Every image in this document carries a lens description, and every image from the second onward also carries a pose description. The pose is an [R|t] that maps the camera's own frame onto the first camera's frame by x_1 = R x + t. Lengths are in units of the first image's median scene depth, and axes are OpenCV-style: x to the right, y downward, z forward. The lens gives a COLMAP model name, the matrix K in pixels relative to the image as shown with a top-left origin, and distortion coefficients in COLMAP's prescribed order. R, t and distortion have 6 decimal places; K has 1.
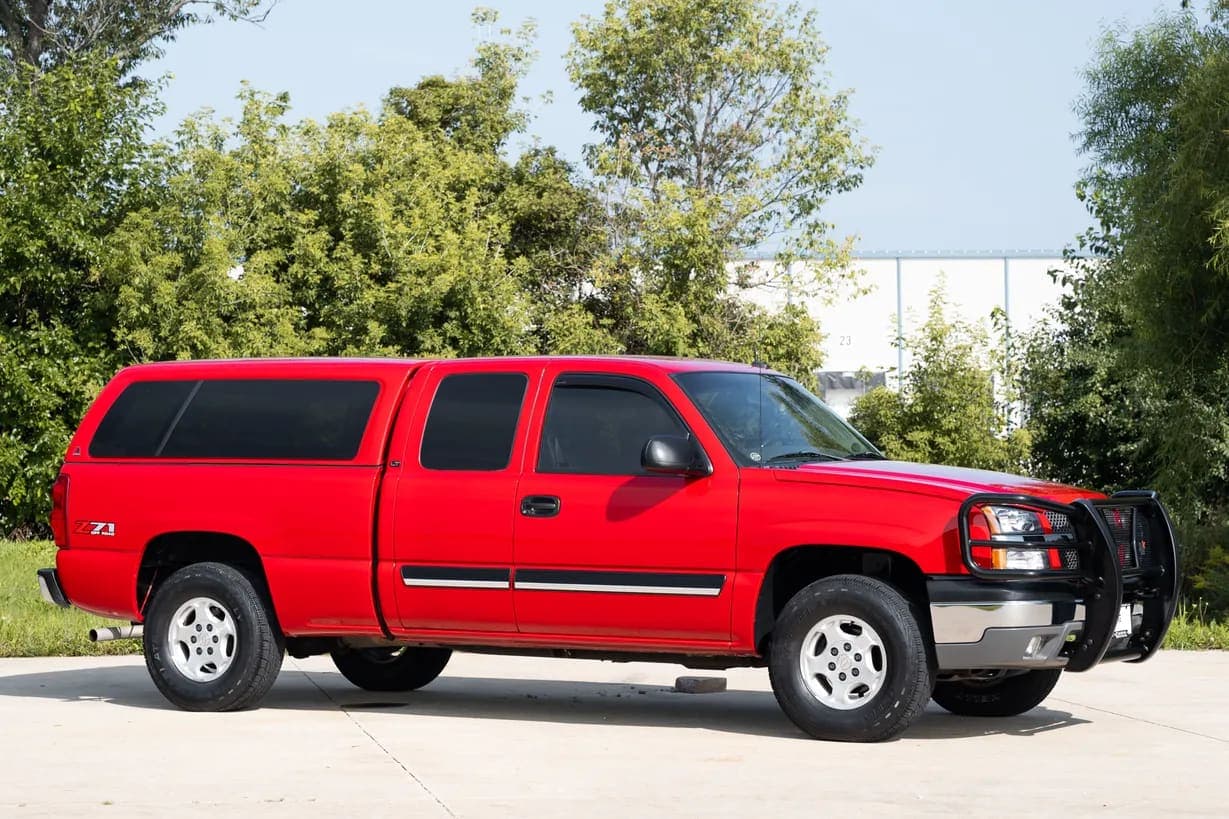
lens RADIAL K [[3125.5, 0, 616.1], [0, 3125.5, 464.0], [0, 0, 1]] dist [0.064763, -1.229970]
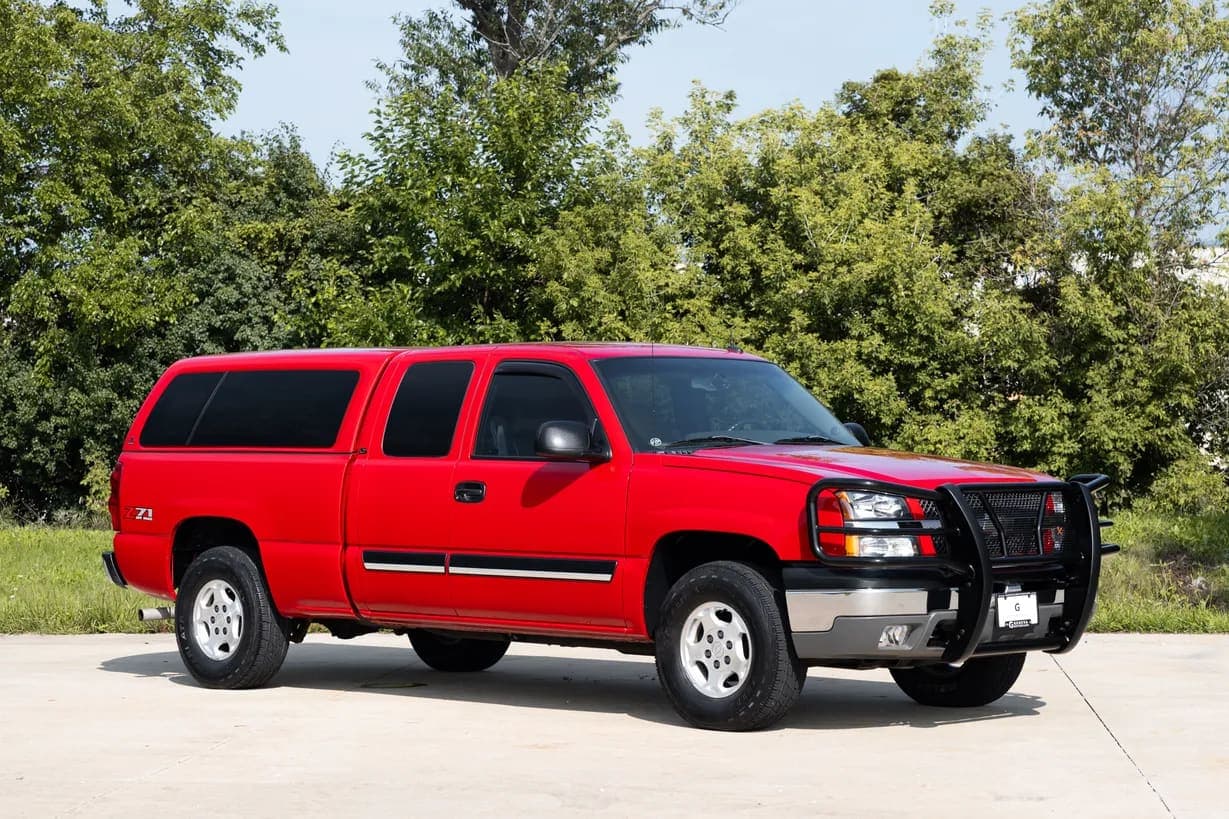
lens RADIAL K [[2991.0, 0, 614.5], [0, 2991.0, 409.5], [0, 0, 1]] dist [0.018447, 0.549710]
pose [[0.963654, -0.009488, -0.266985, 0.262167], [0.006157, 0.999892, -0.013311, -0.000110], [0.267082, 0.011183, 0.963609, 0.071169]]
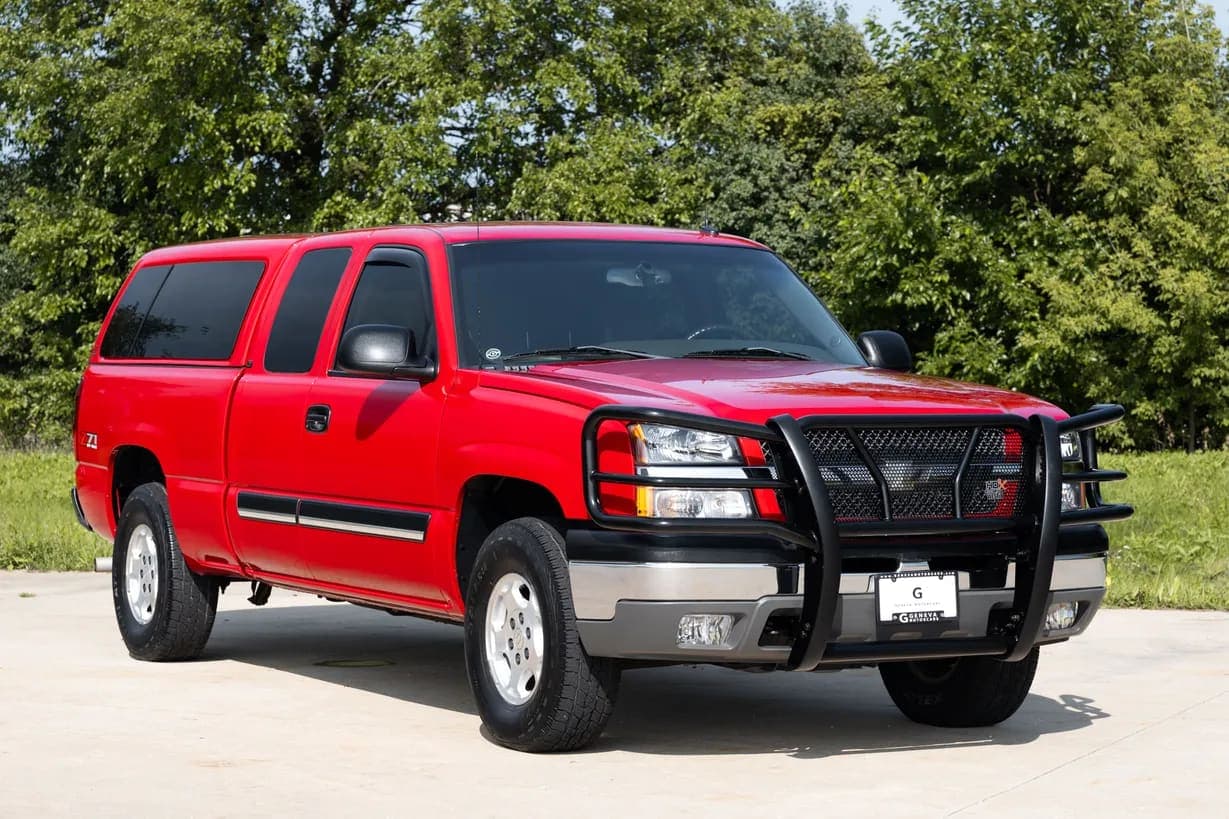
lens RADIAL K [[3206.5, 0, 614.5], [0, 3206.5, 358.1], [0, 0, 1]] dist [0.034182, 1.266259]
pose [[0.837091, -0.000160, -0.547063, 0.442127], [-0.002586, 0.999988, -0.004250, 0.001440], [0.547057, 0.004972, 0.837080, 0.348933]]
